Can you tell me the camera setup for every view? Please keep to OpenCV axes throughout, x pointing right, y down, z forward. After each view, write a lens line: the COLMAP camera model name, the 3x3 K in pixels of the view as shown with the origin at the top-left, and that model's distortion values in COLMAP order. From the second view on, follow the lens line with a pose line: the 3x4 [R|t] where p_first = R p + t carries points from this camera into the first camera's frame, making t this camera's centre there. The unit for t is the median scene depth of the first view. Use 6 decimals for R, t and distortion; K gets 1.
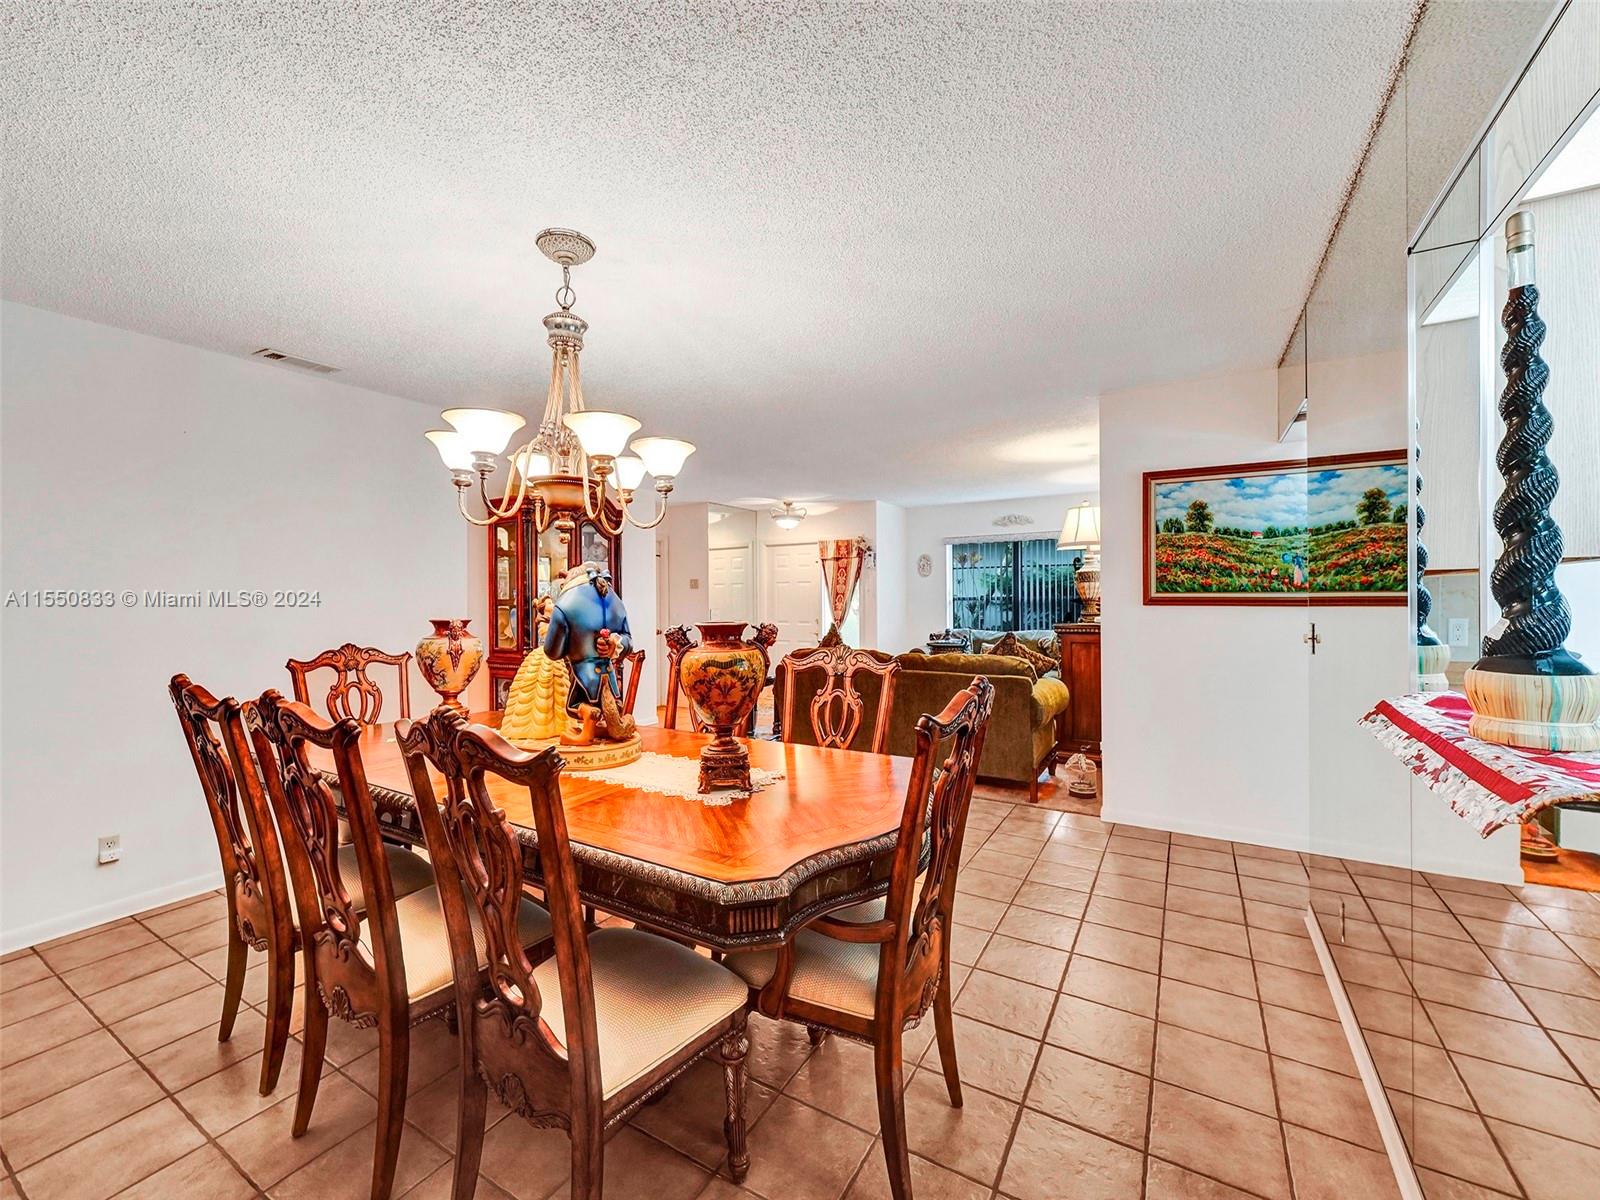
lens RADIAL K [[658.0, 0, 788.9], [0, 658.0, 615.9], [0, 0, 1]] dist [-0.000397, -0.000018]
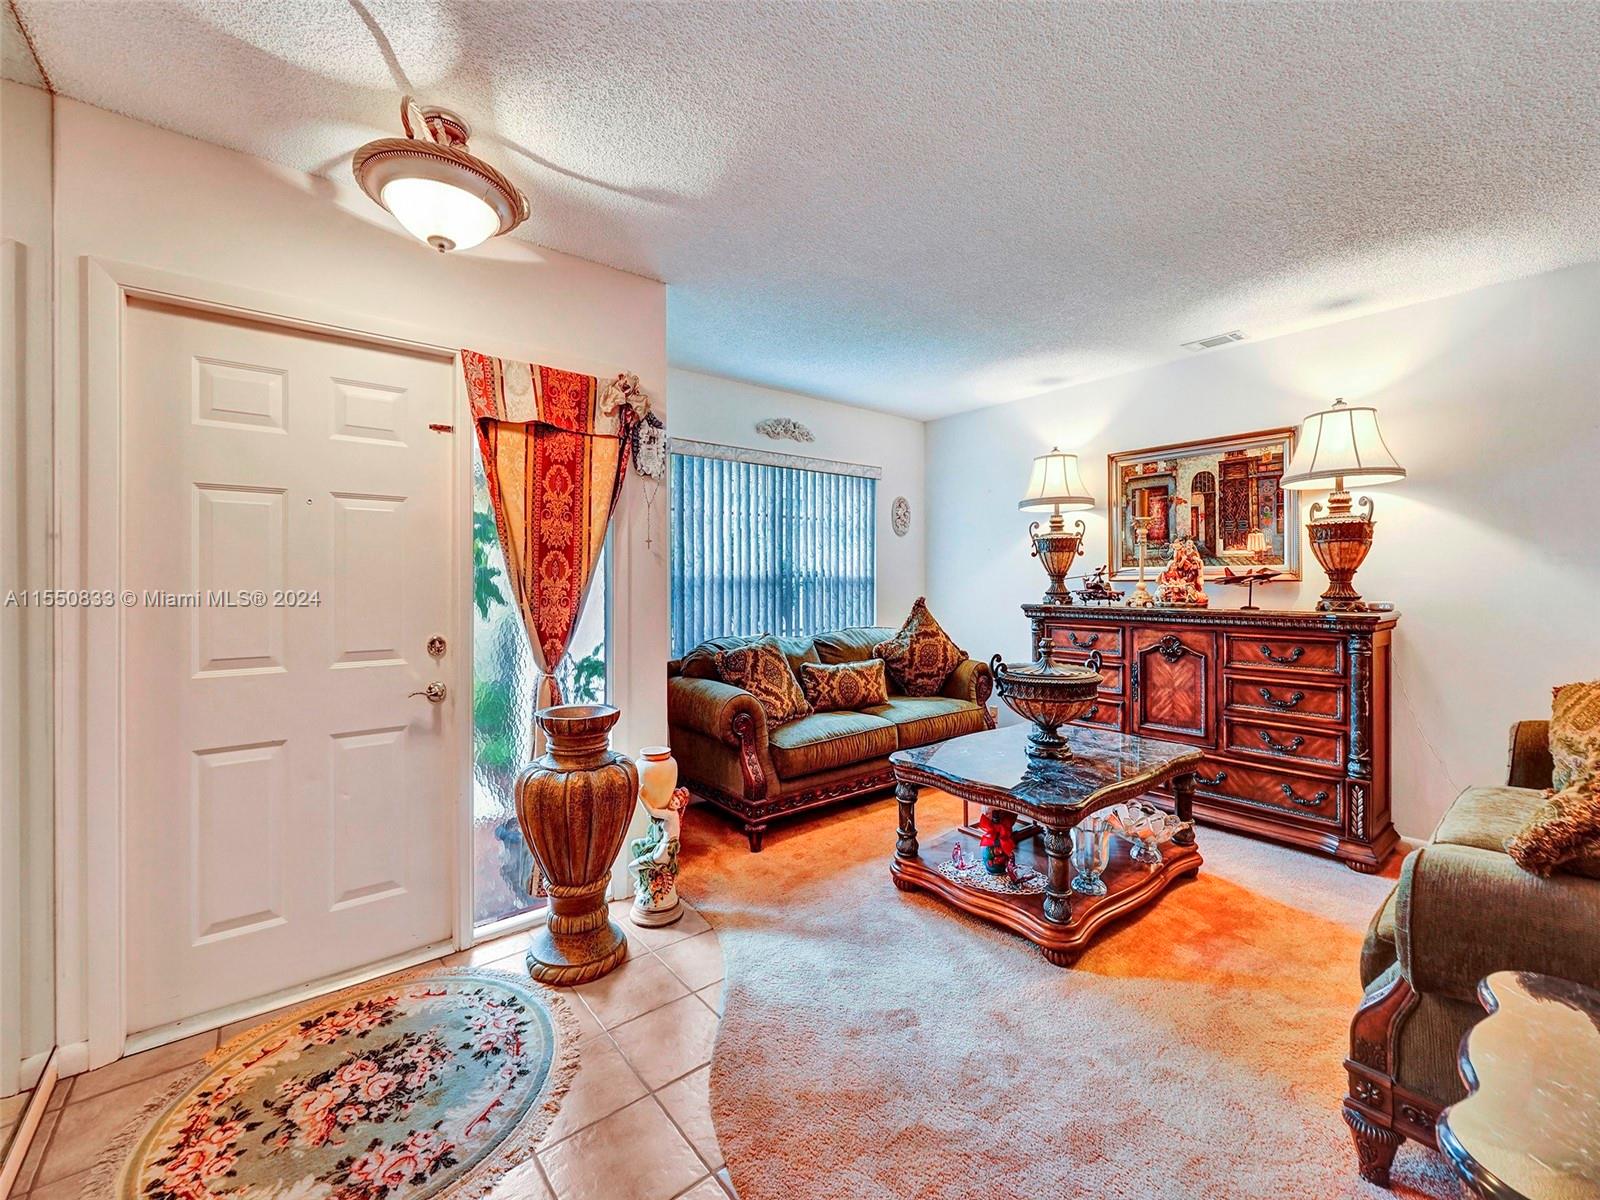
lens RADIAL K [[662.6, 0, 792.6], [0, 662.6, 582.8], [0, 0, 1]] dist [-0.001560, 0.000063]
pose [[0.341091, 0.005719, 0.940013, -0.167890], [0.023143, 0.999627, -0.014480, -0.011549], [-0.939745, 0.026693, 0.340831, 0.802788]]
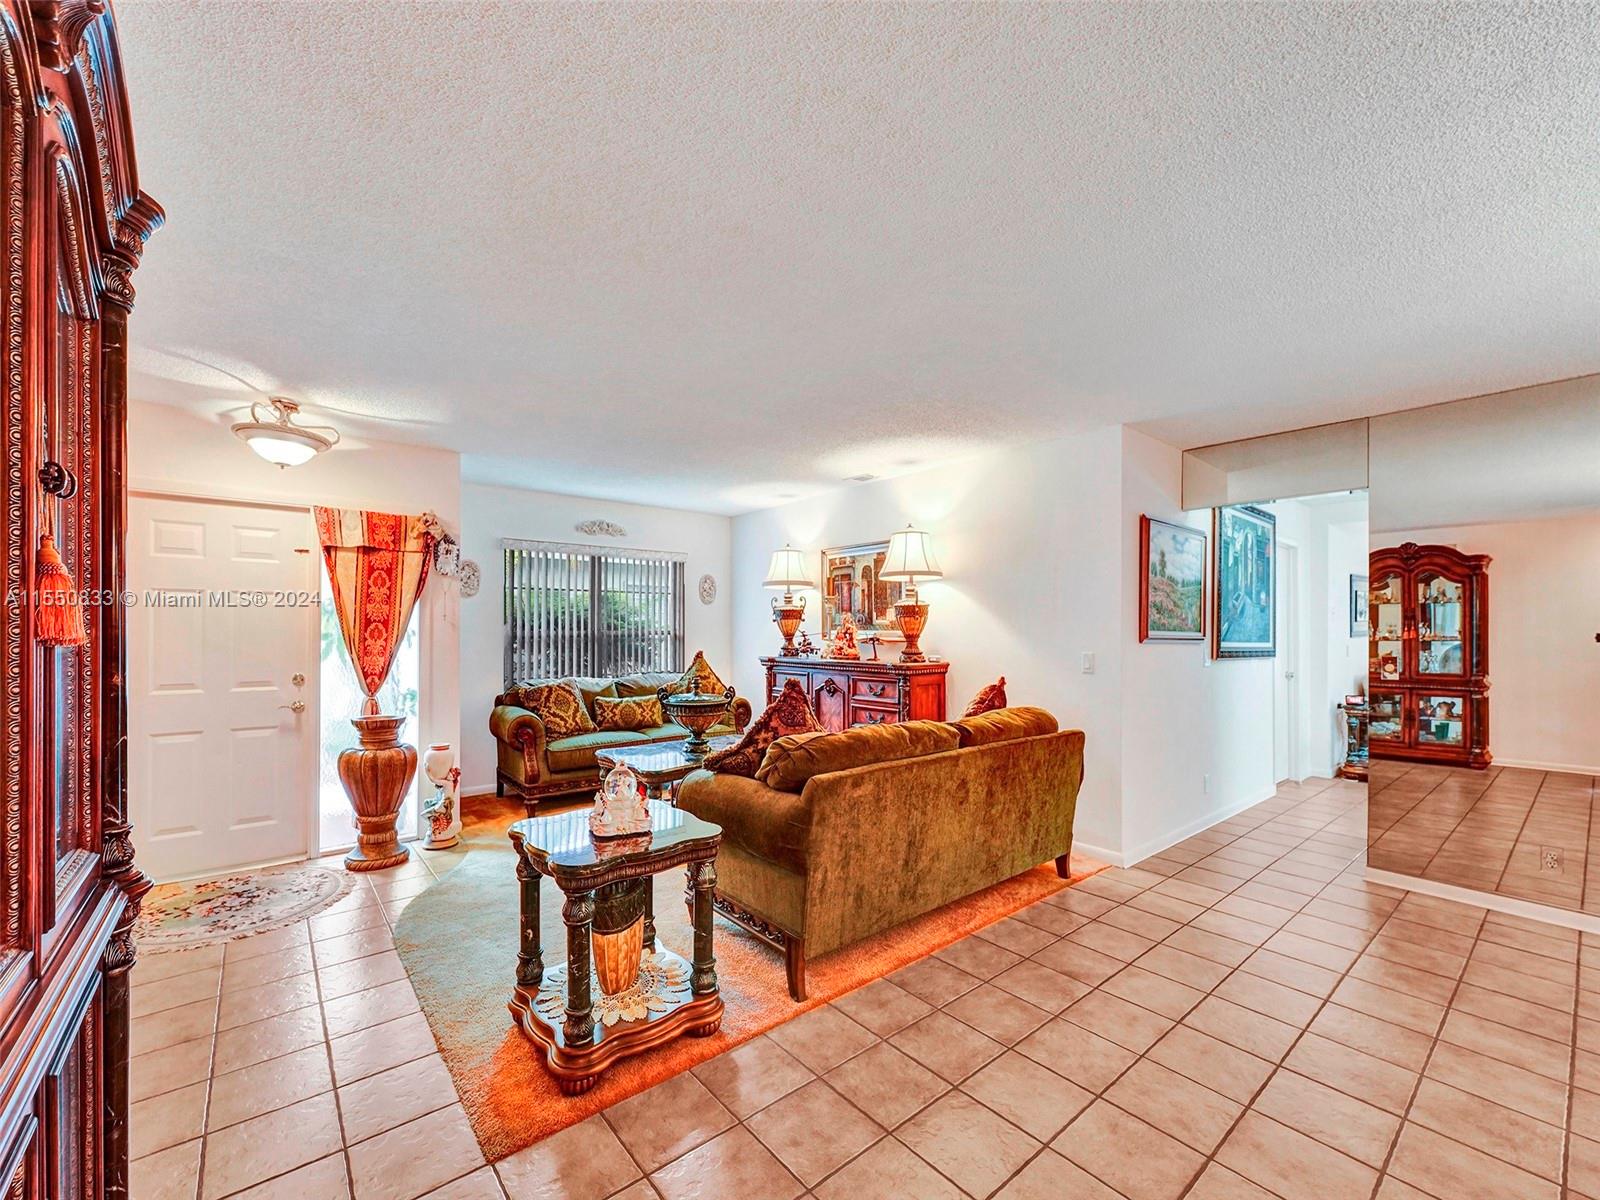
lens RADIAL K [[658.5, 0, 791.0], [0, 658.5, 631.0], [0, 0, 1]] dist [0.002249, 0.000109]
pose [[0.331939, 0.010845, 0.943239, -0.285693], [0.017862, 0.999682, -0.017780, -0.012398], [-0.943132, 0.022750, 0.331639, 0.547848]]
